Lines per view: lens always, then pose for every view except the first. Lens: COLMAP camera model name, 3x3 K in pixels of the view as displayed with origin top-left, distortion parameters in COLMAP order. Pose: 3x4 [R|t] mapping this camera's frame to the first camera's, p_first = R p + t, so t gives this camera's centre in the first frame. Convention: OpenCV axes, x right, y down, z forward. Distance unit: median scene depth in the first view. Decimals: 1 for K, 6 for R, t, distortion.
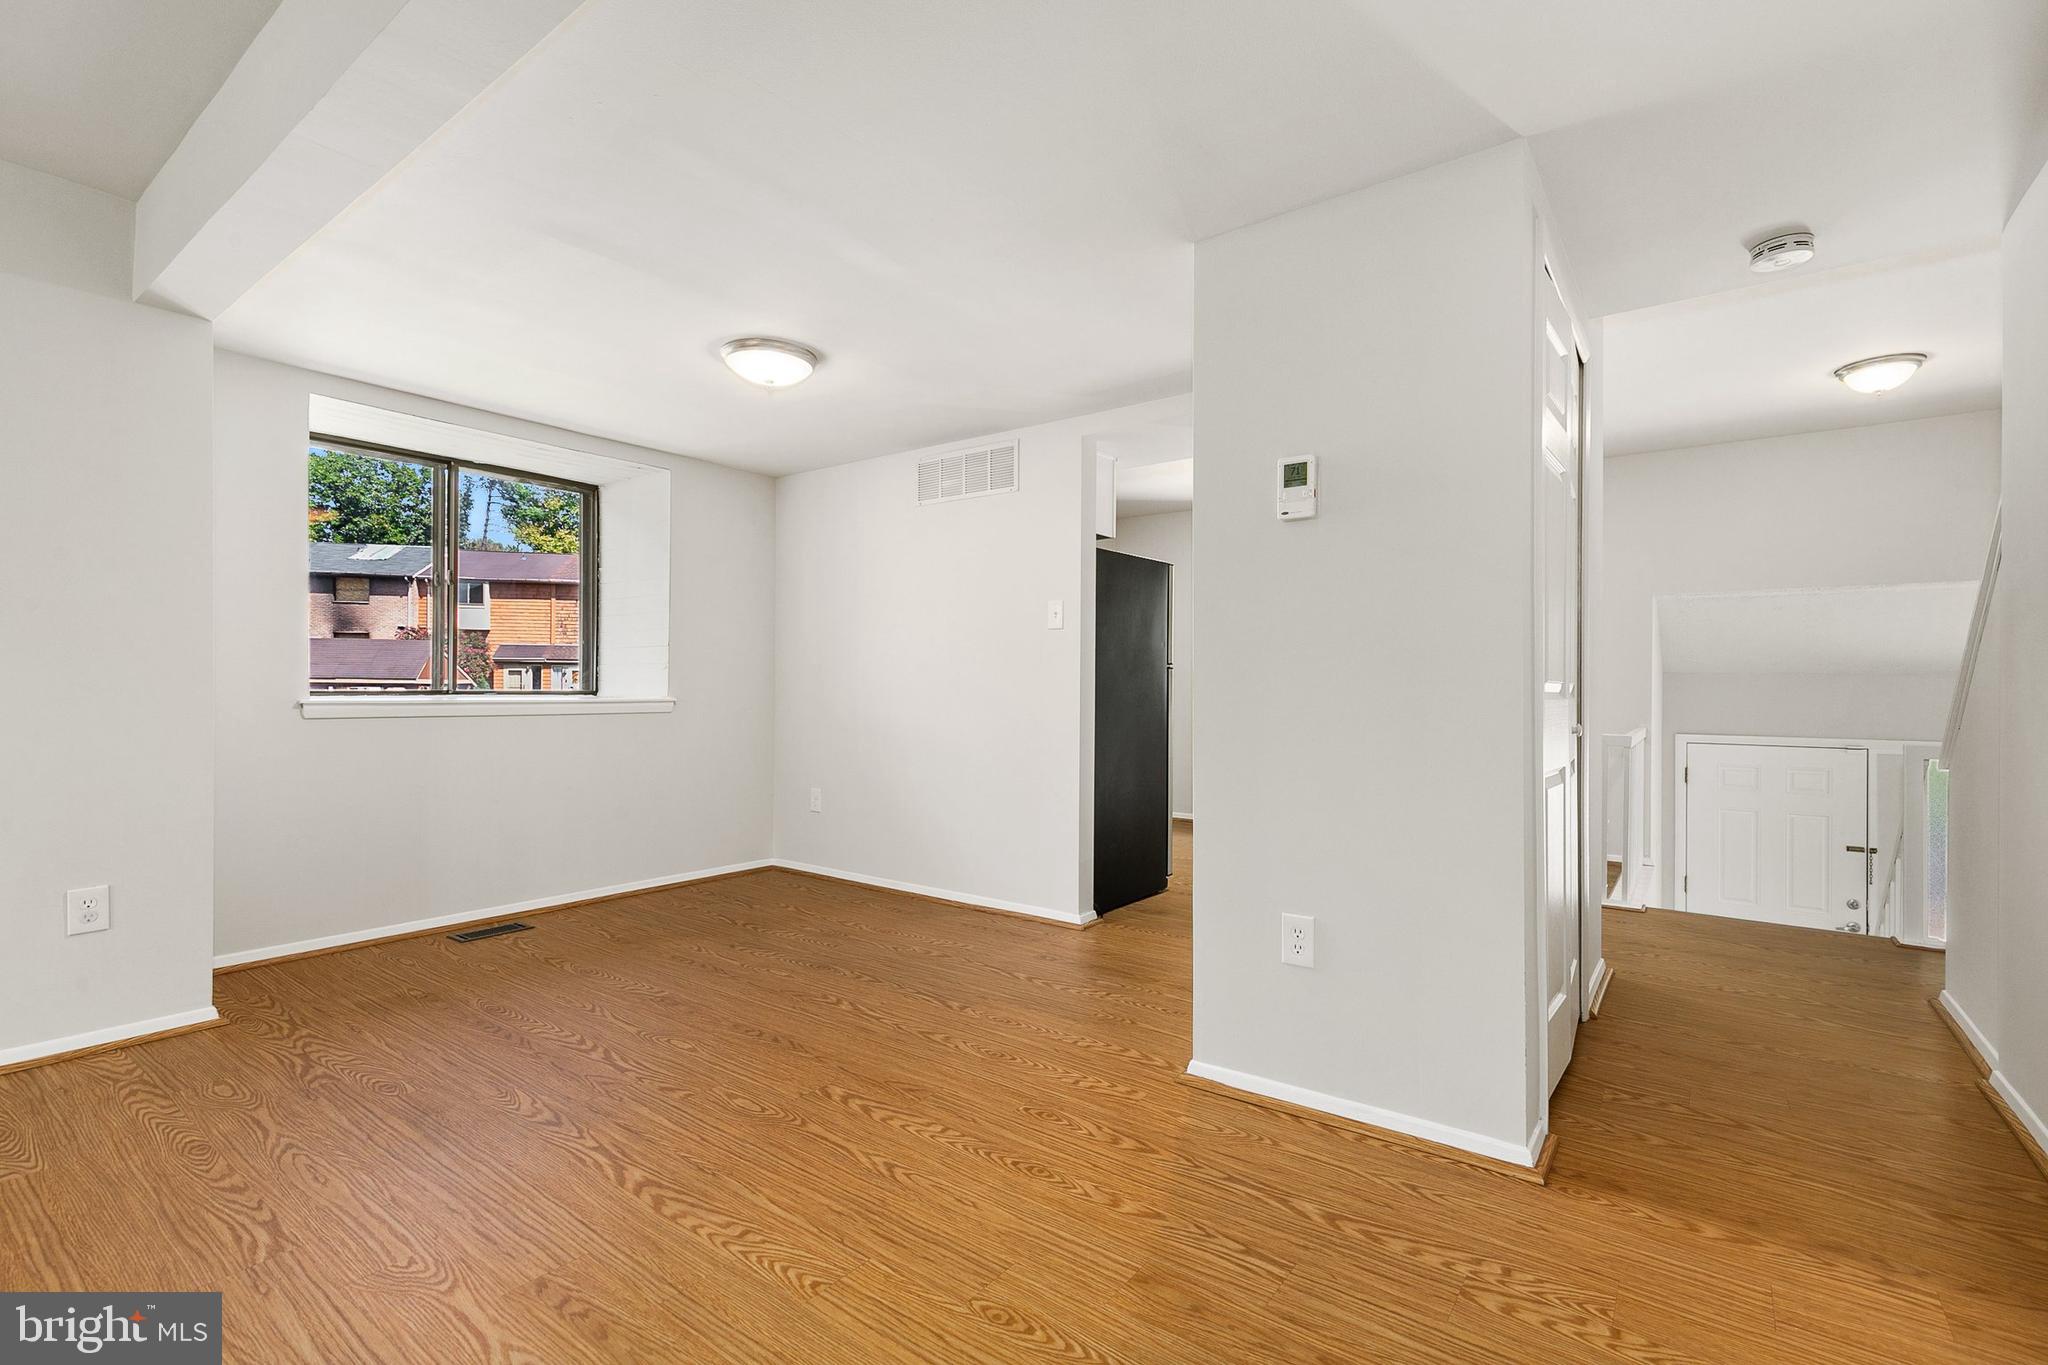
lens RADIAL K [[930.2, 0, 1029.1], [0, 930.2, 672.6], [0, 0, 1]] dist [0.009279, -0.002169]
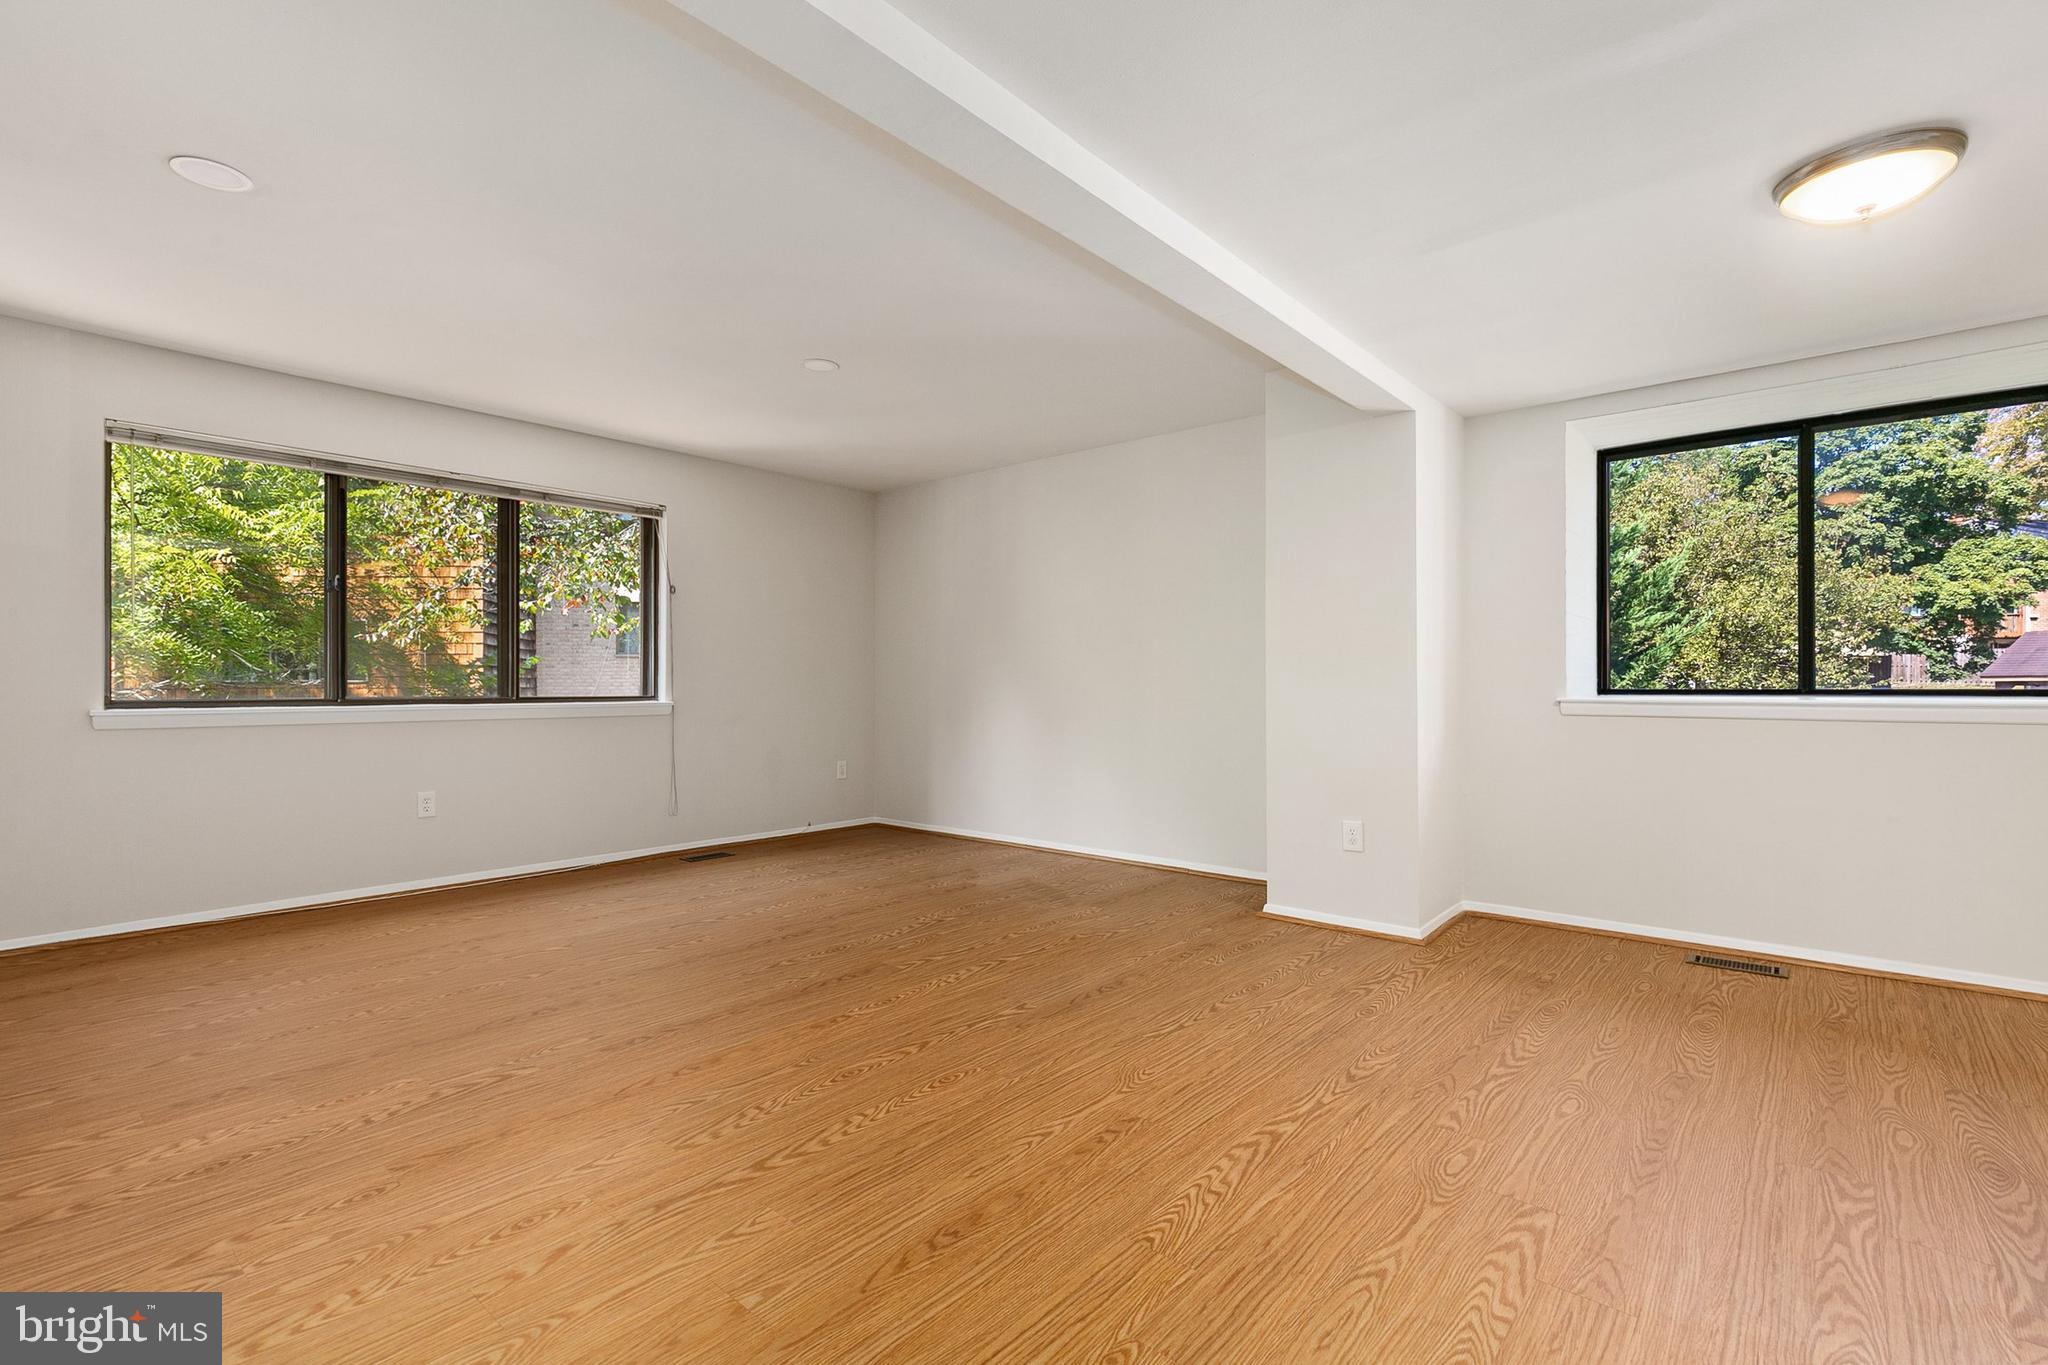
lens RADIAL K [[930.2, 0, 1011.0], [0, 930.2, 690.7], [0, 0, 1]] dist [0.009279, -0.002169]
pose [[-0.083701, 0.000258, -0.996491, 0.534845], [0.018661, 0.999825, -0.001308, 0.009845], [0.996316, -0.018705, -0.083691, 0.582939]]
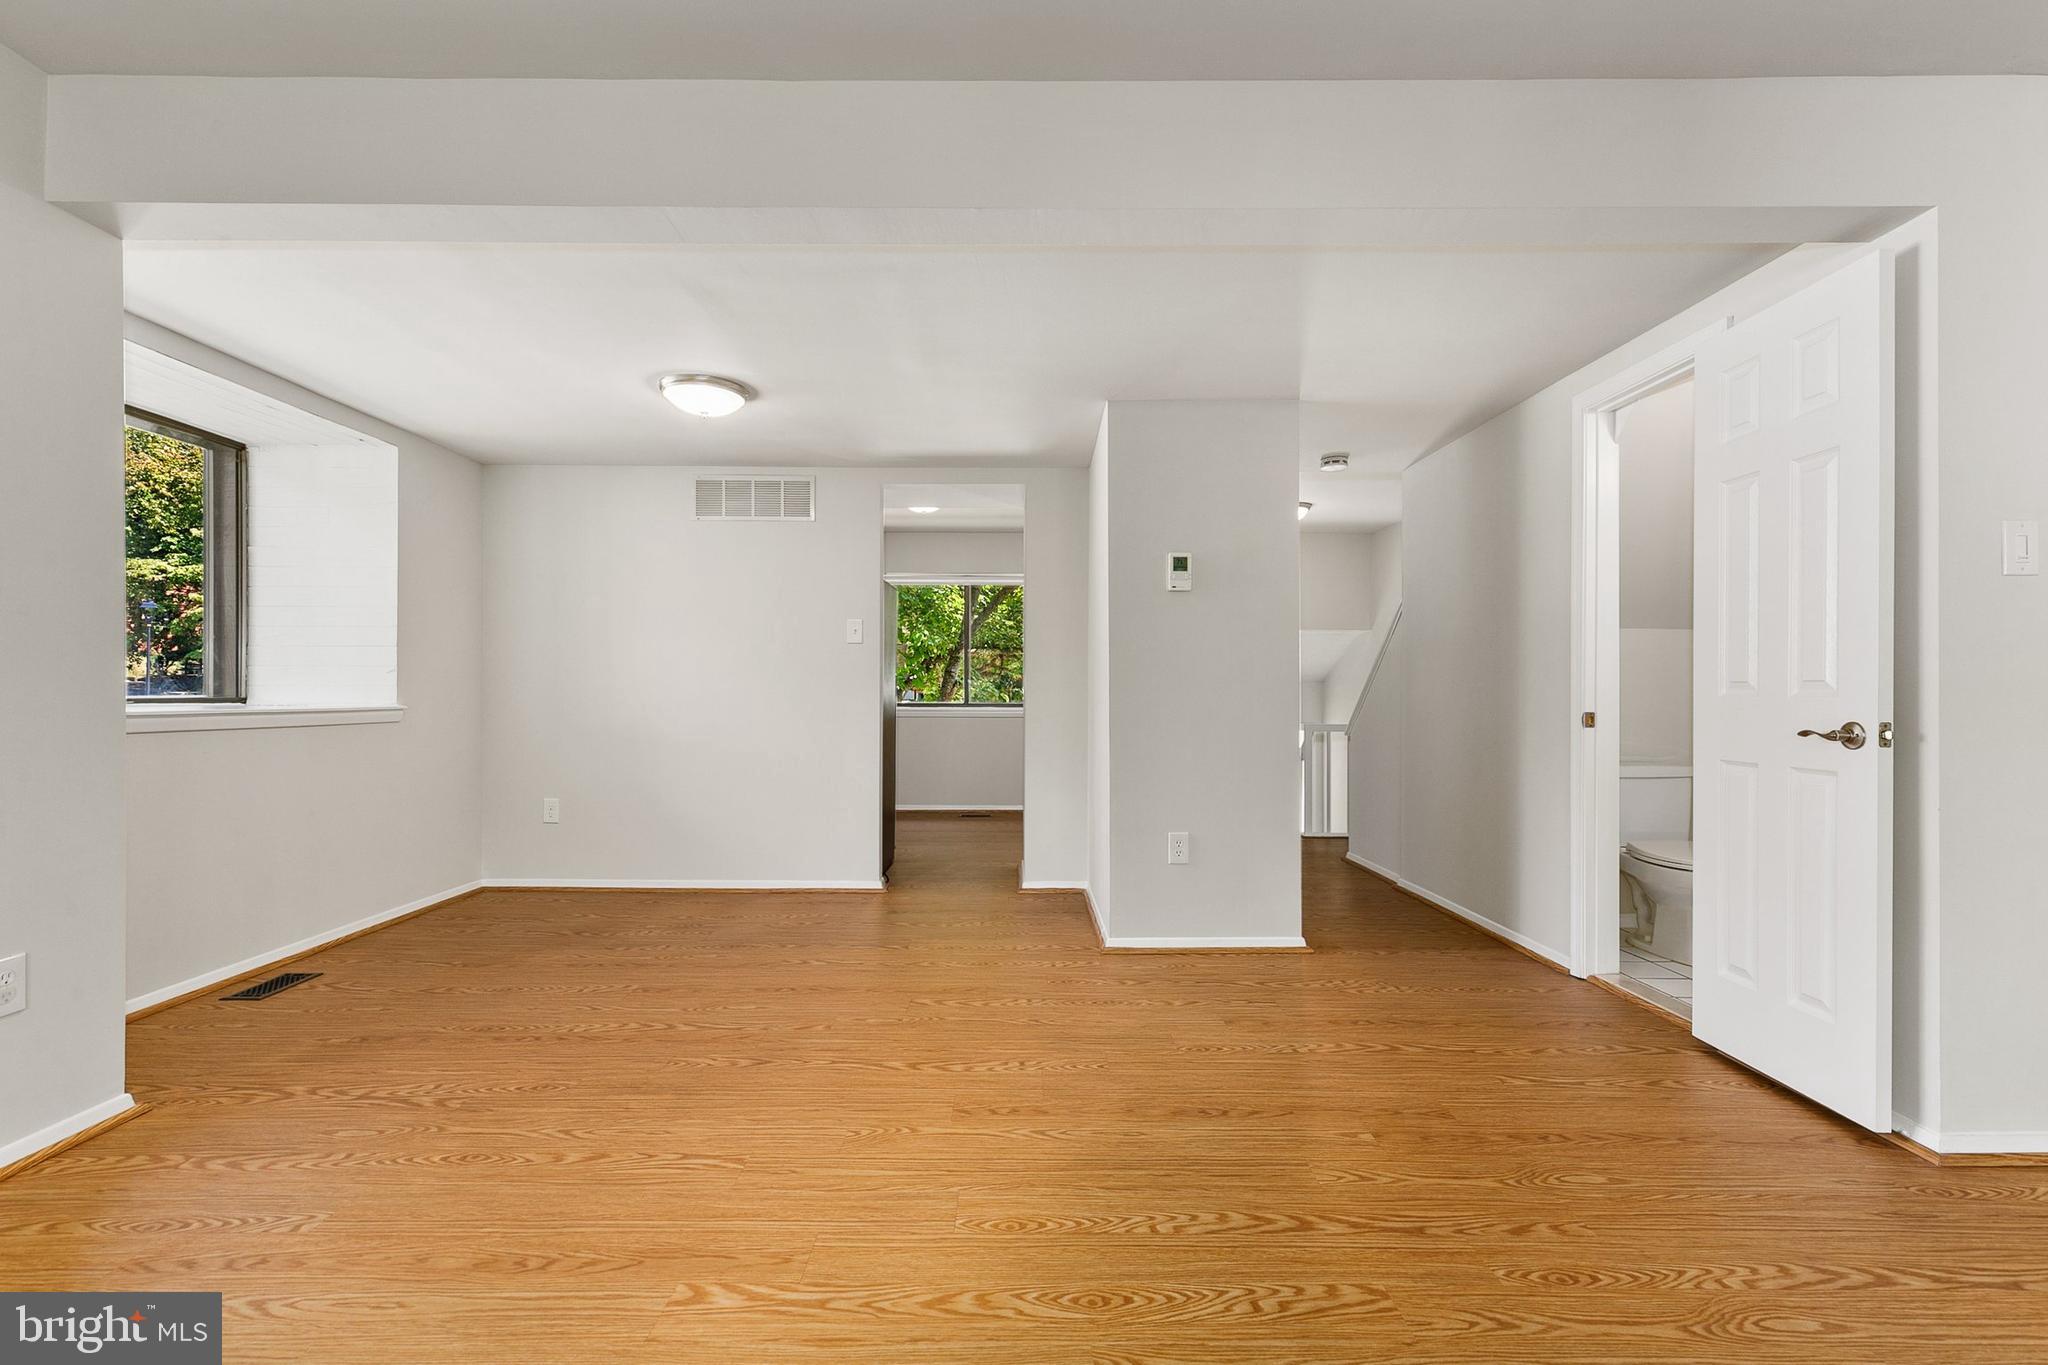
lens RADIAL K [[930.2, 0, 1038.6], [0, 930.2, 672.3], [0, 0, 1]] dist [0.009279, -0.002169]
pose [[0.791456, 0.011085, 0.611125, -0.807636], [-0.010033, 0.999936, -0.005144, -0.009798], [-0.611143, -0.002060, 0.791517, -0.127690]]
